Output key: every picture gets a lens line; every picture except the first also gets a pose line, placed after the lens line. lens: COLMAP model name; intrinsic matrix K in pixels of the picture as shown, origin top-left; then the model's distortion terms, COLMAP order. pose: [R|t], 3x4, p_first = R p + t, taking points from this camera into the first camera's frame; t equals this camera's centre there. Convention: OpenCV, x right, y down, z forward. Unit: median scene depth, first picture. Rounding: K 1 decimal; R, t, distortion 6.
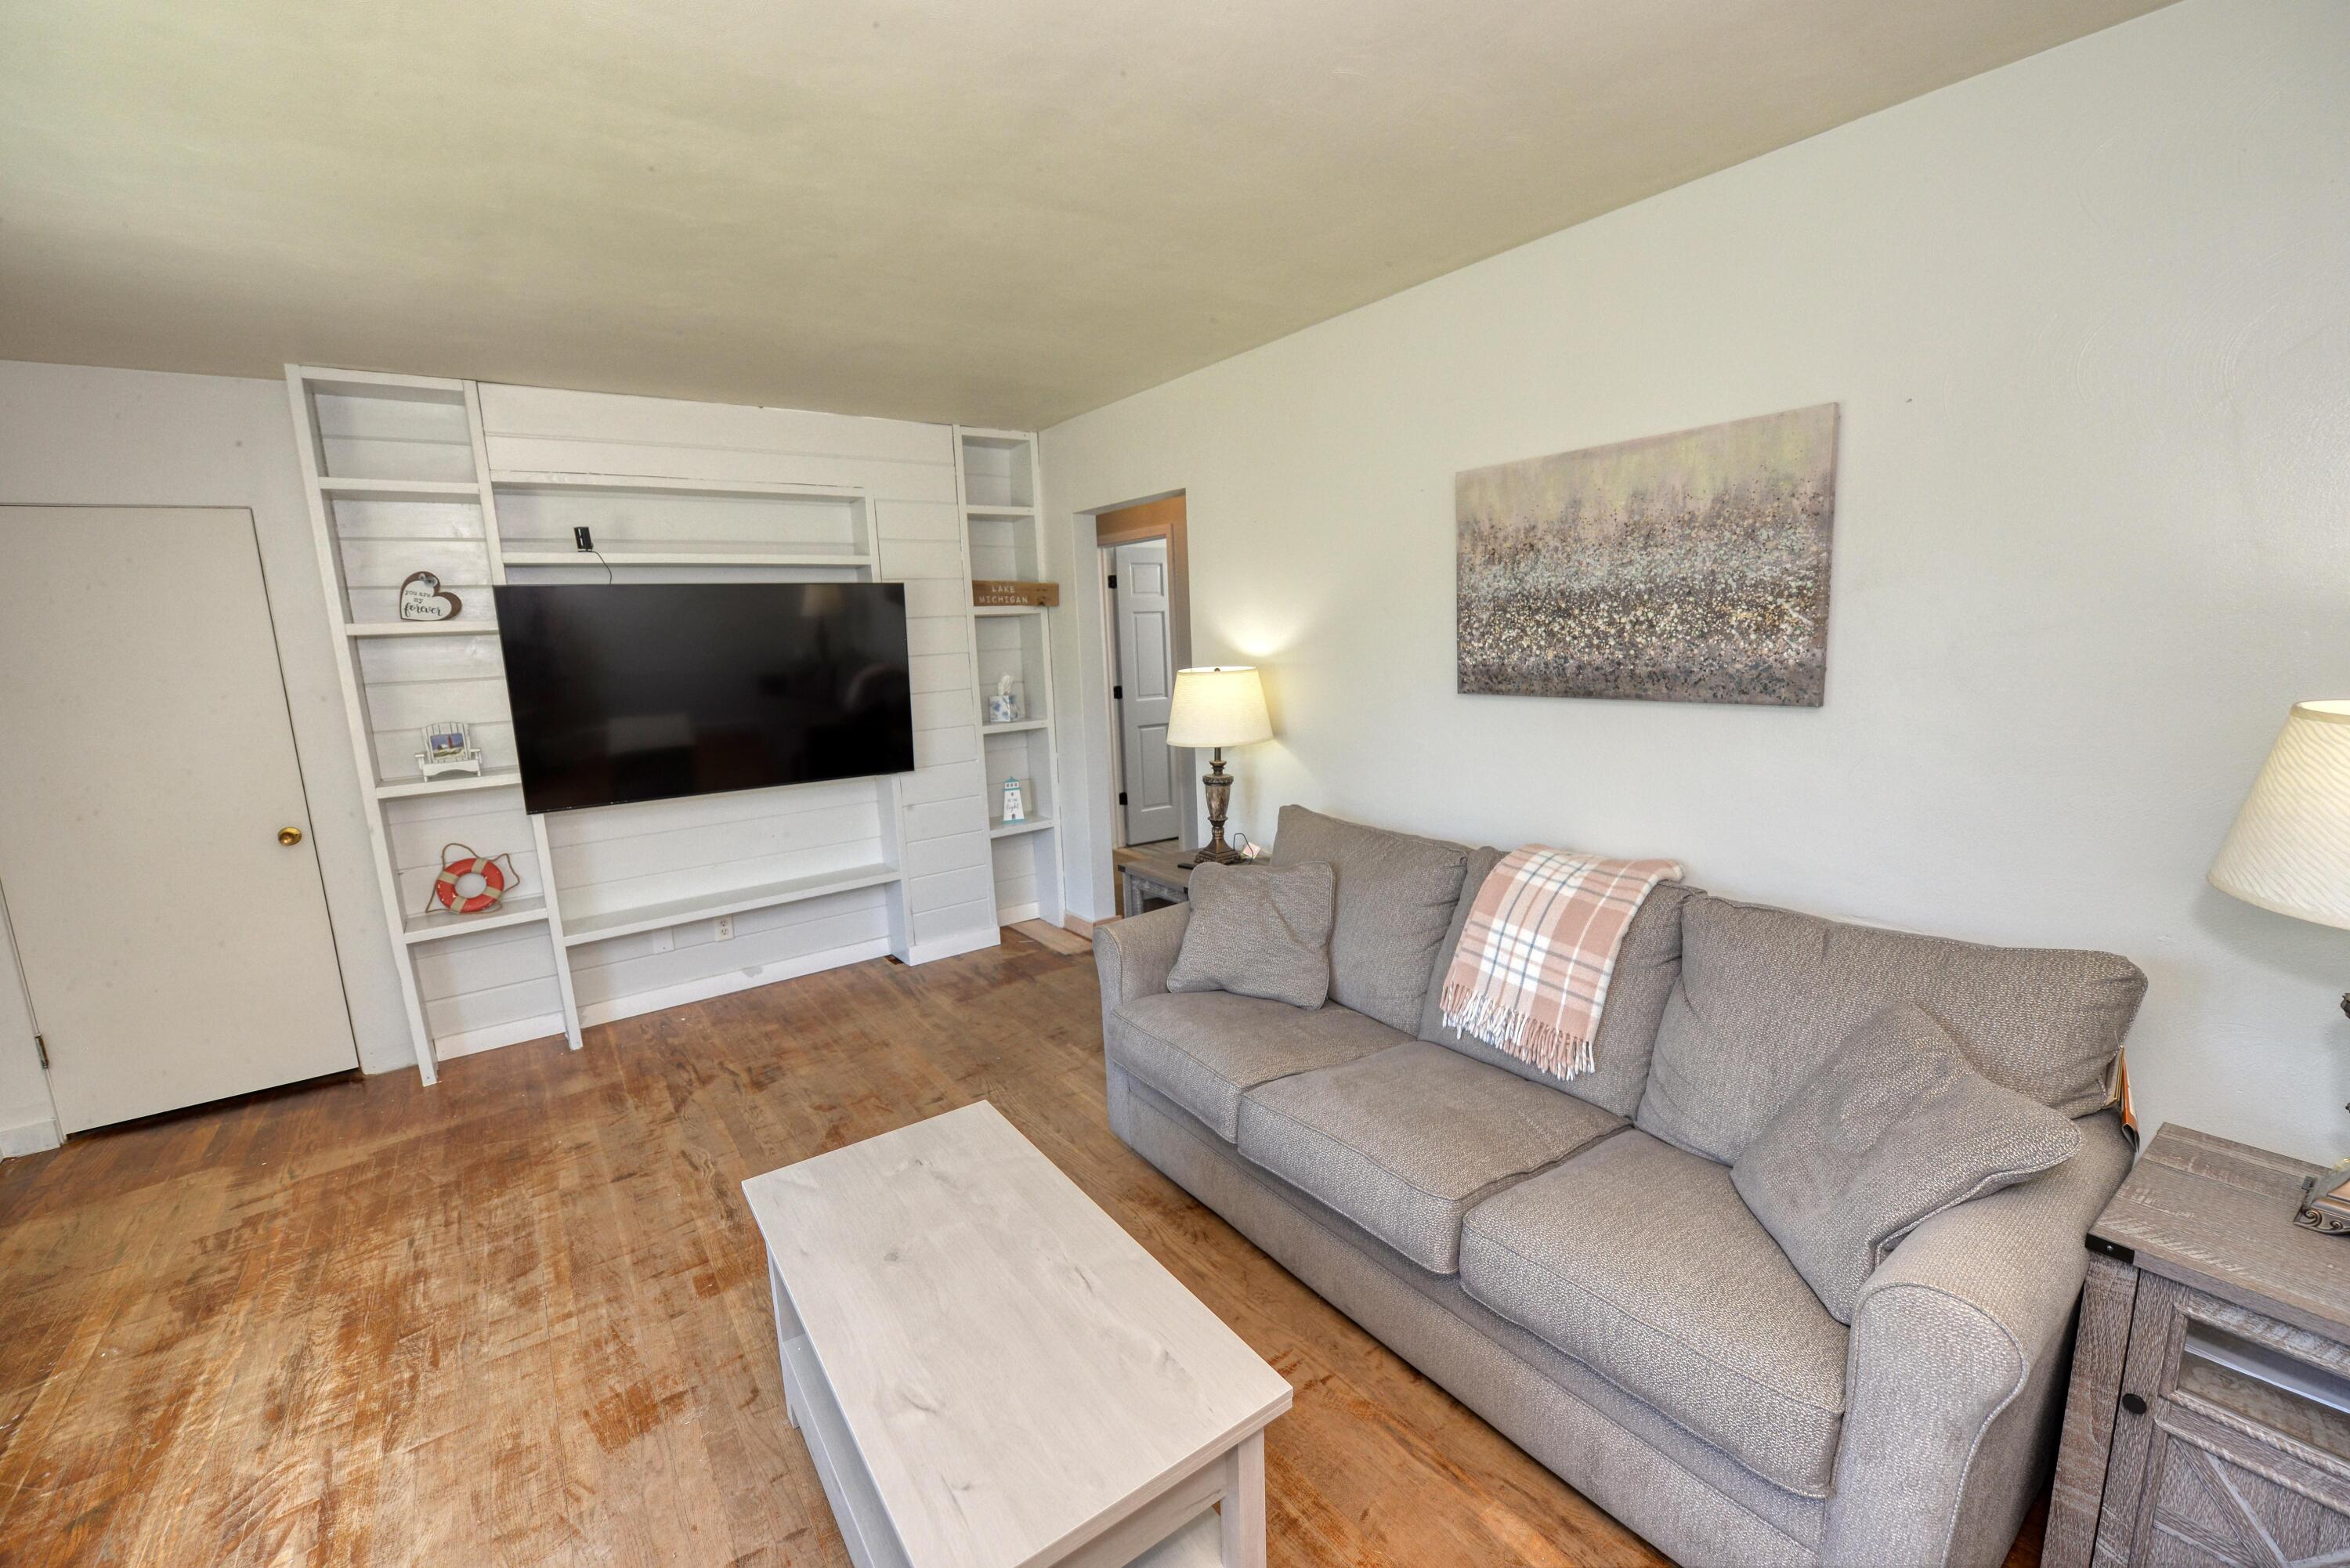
lens RADIAL K [[933.6, 0, 1172.5], [0, 933.6, 787.5], [0, 0, 1]] dist [-0.016150, -0.002185]
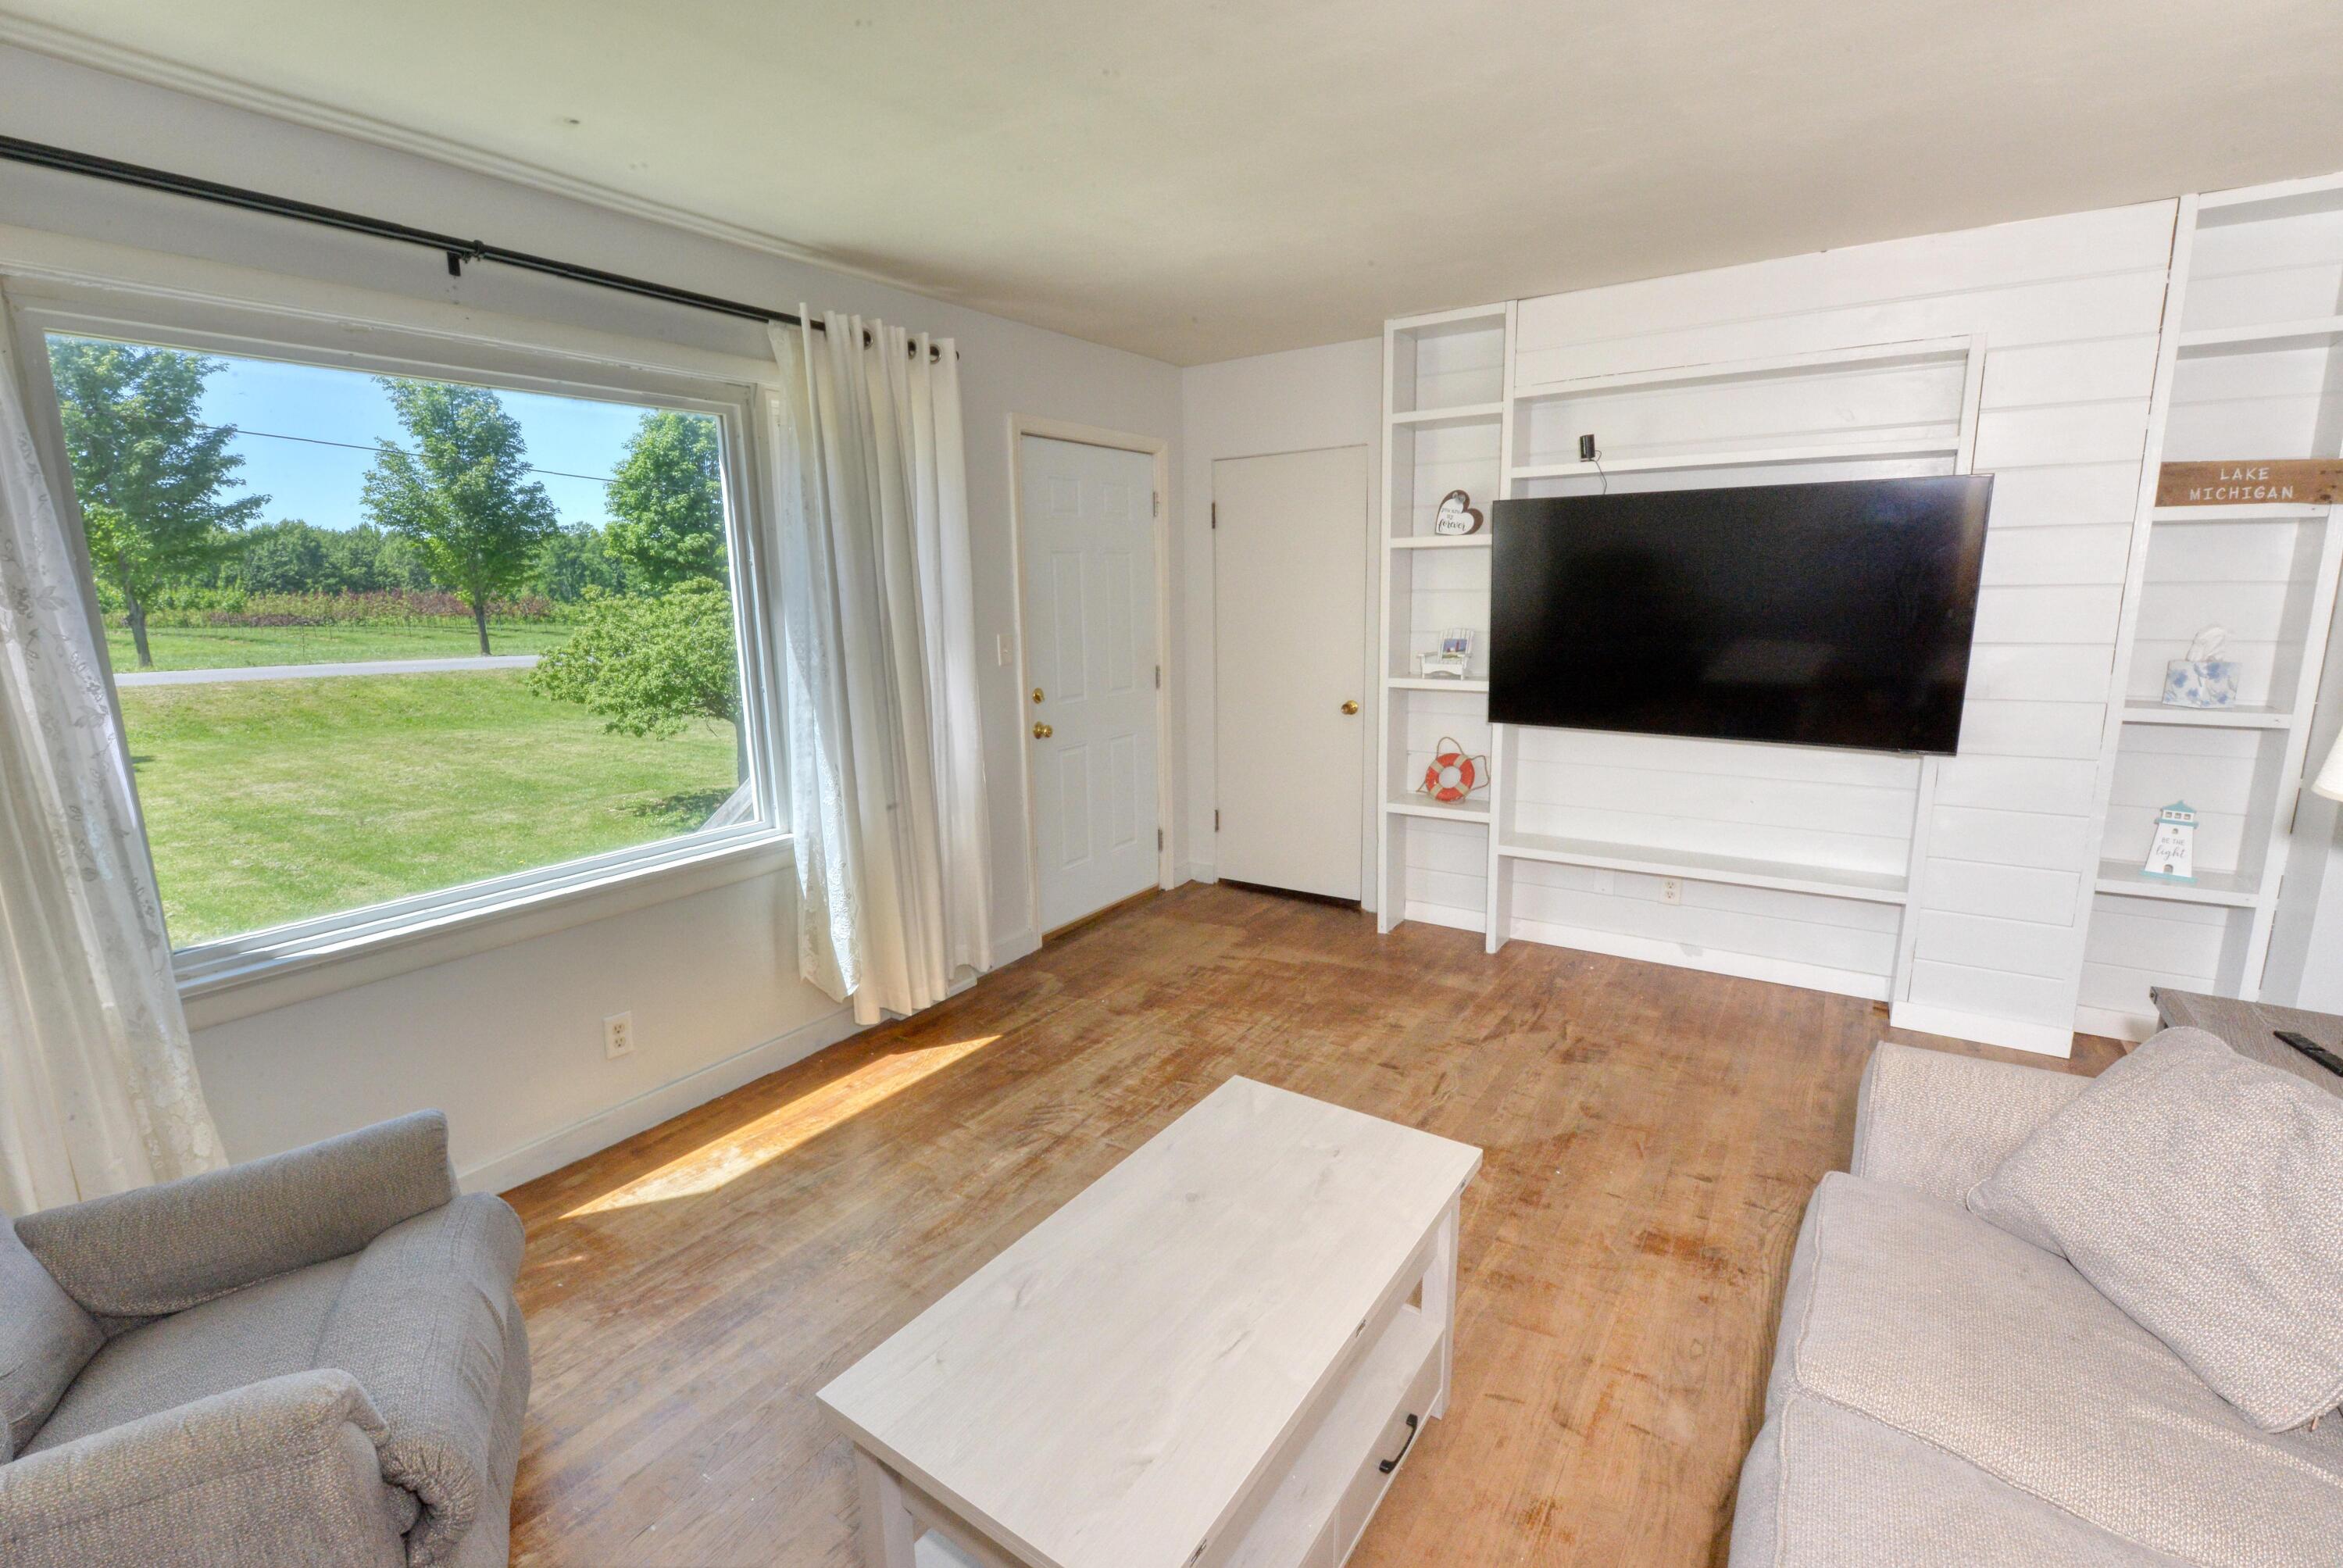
lens RADIAL K [[1024.9, 0, 1171.5], [0, 1024.9, 784.0], [0, 0, 1]] dist [-0.013429, -0.000024]
pose [[0.338320, 0.212045, -0.916830, 0.321570], [-0.156194, 0.973421, 0.167496, -0.049655], [0.927978, 0.086536, 0.362447, 0.309466]]
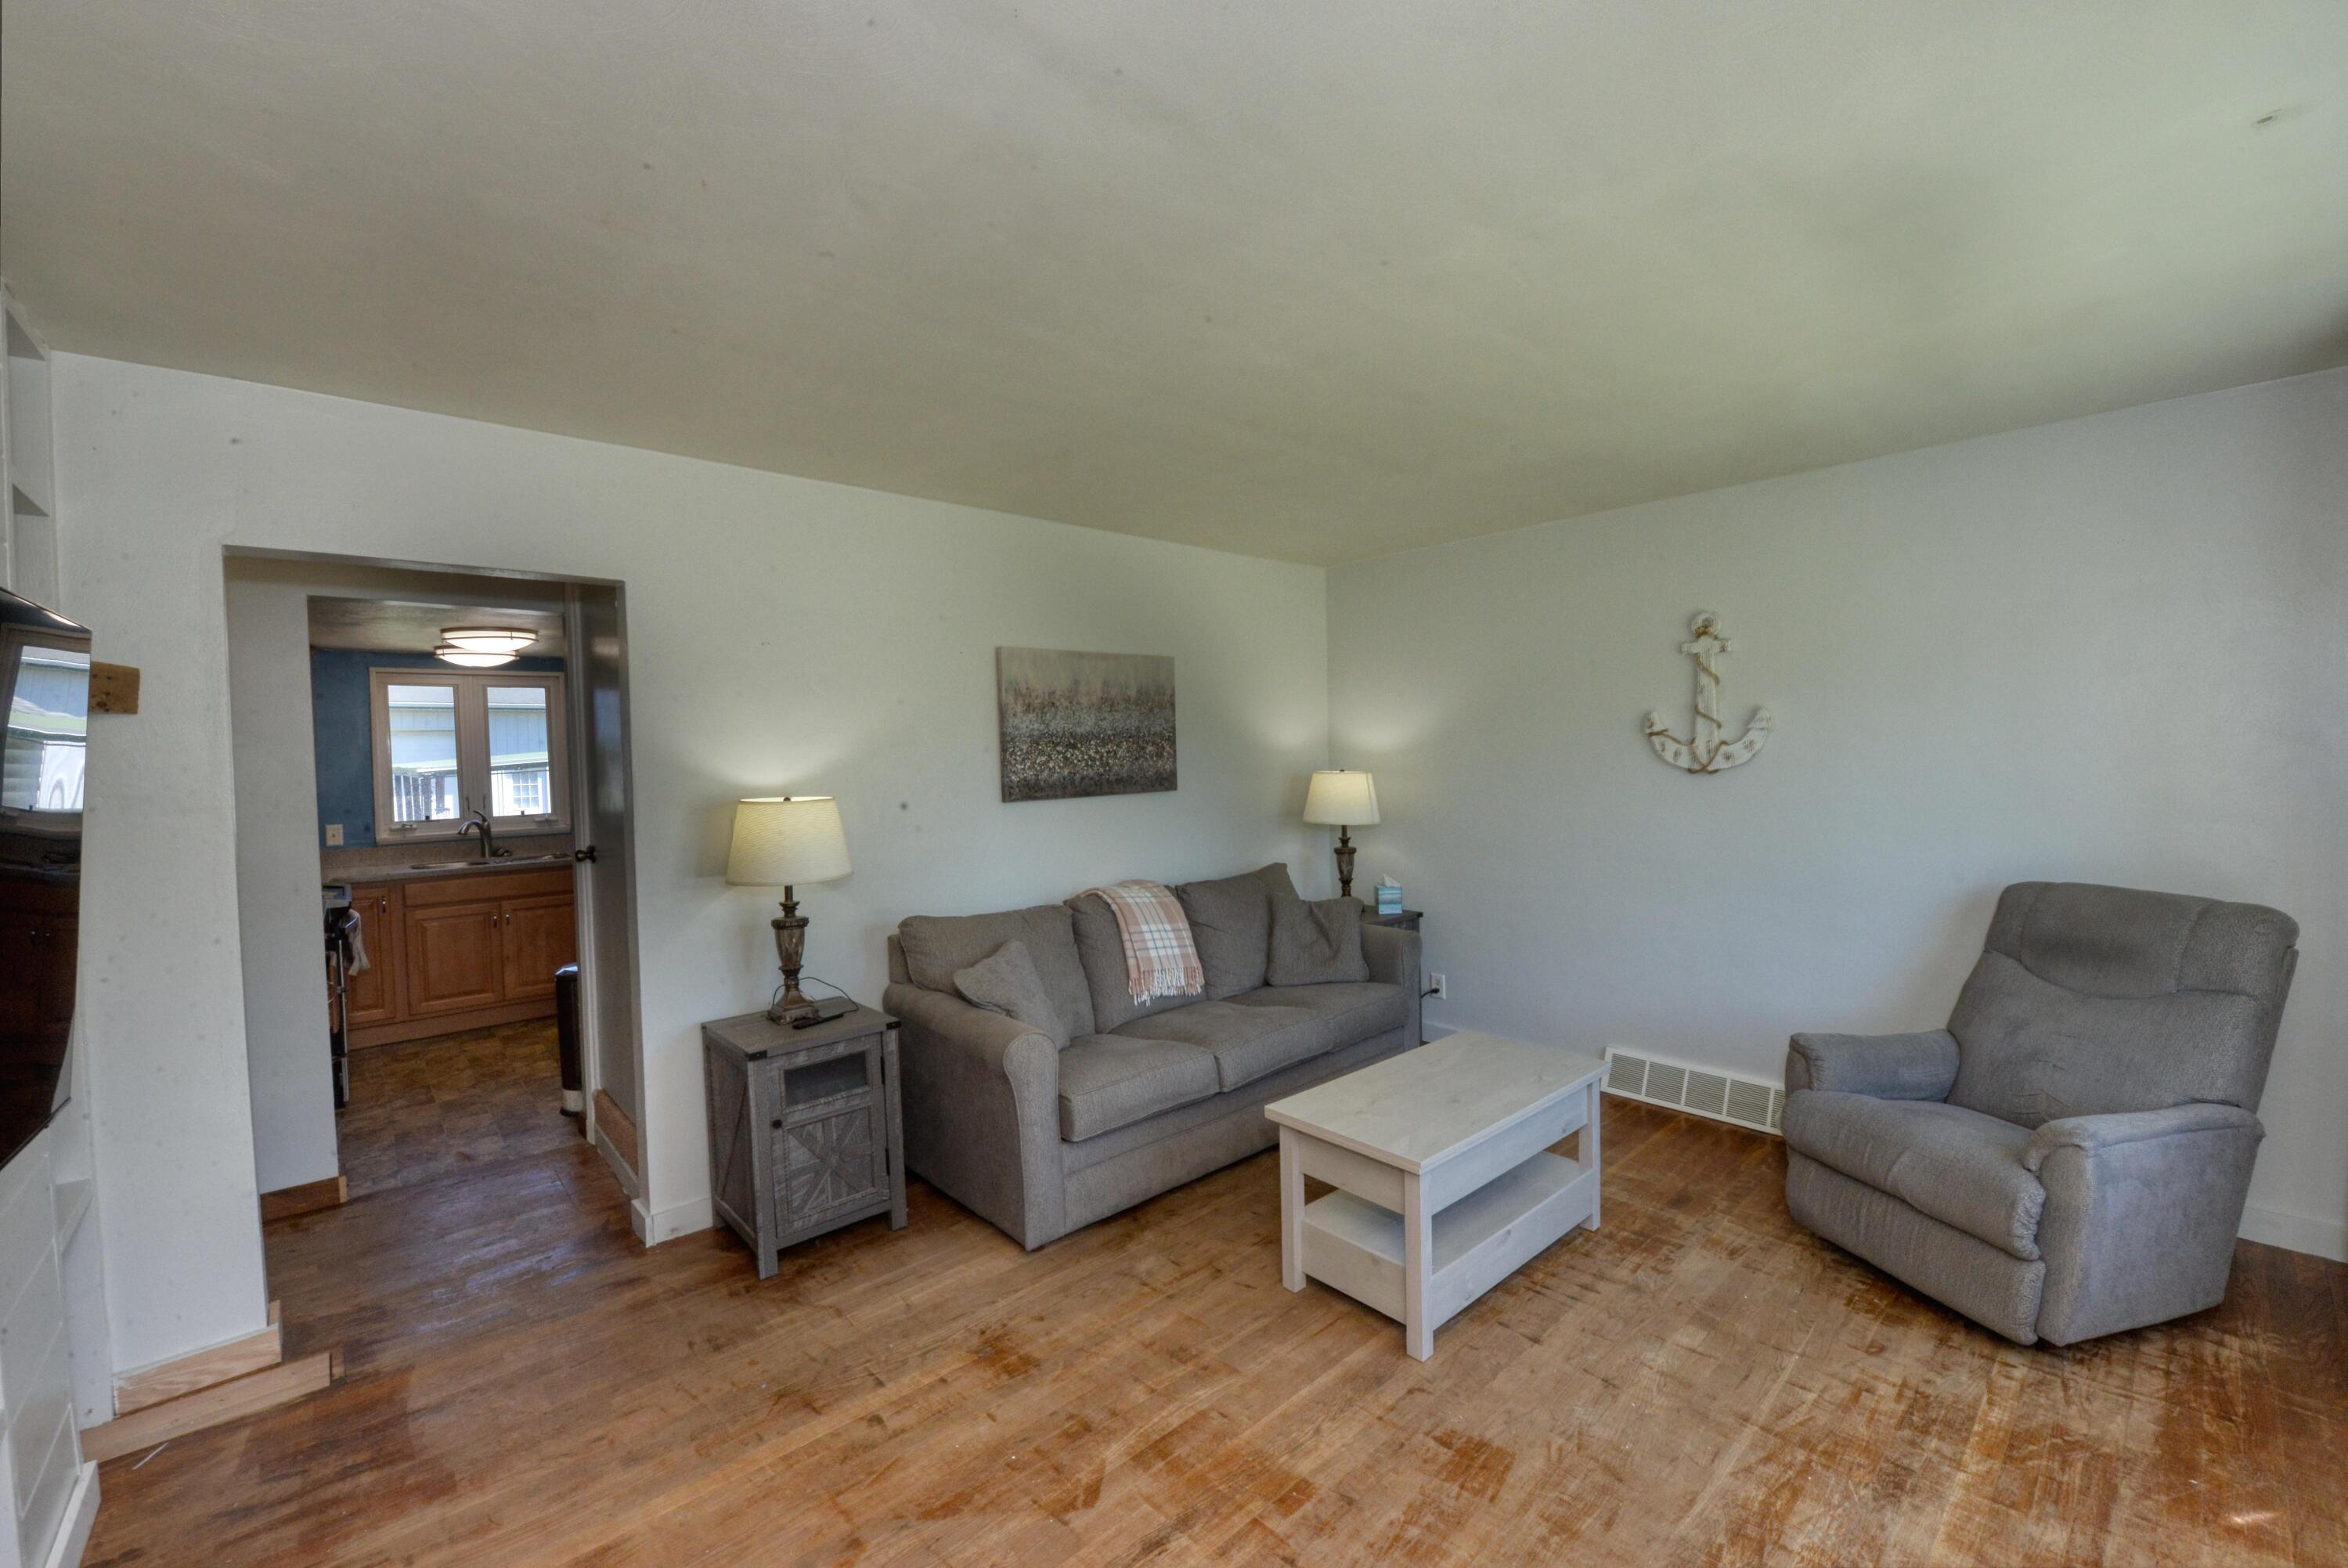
lens RADIAL K [[939.3, 0, 1179.4], [0, 939.3, 782.3], [0, 0, 1]] dist [-0.016397, -0.002316]
pose [[-0.099127, 0.008447, 0.995039, -1.061957], [0.200234, 0.979679, 0.011631, -0.091160], [-0.974721, 0.200394, -0.098804, 0.849069]]
